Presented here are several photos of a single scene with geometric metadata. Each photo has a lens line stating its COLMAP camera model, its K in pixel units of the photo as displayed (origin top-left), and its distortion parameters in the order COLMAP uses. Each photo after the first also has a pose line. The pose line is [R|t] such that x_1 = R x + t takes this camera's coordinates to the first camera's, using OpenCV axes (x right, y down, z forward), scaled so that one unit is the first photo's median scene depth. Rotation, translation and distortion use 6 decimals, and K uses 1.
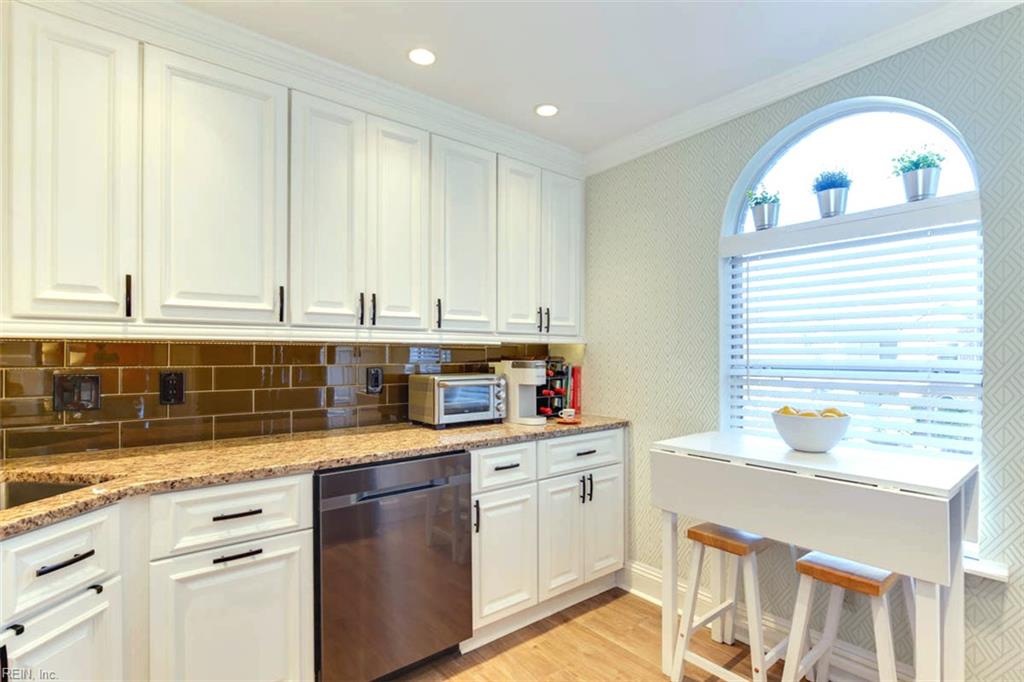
lens RADIAL K [[497.7, 0, 510.1], [0, 497.7, 353.8], [0, 0, 1]] dist [-0.010279, 0.000090]
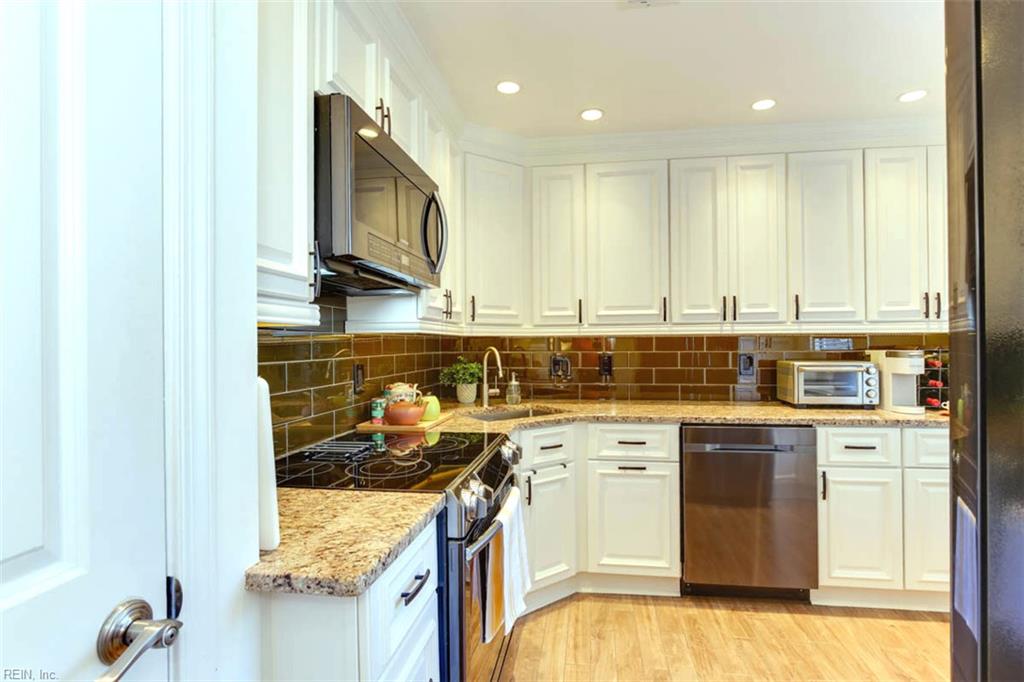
lens RADIAL K [[499.5, 0, 535.0], [0, 499.5, 336.4], [0, 0, 1]] dist [-0.012365, -0.000503]
pose [[0.691615, -0.016453, -0.722079, 0.301046], [0.007783, 0.999852, -0.015327, -0.001176], [0.722225, 0.004981, 0.691641, -0.262088]]
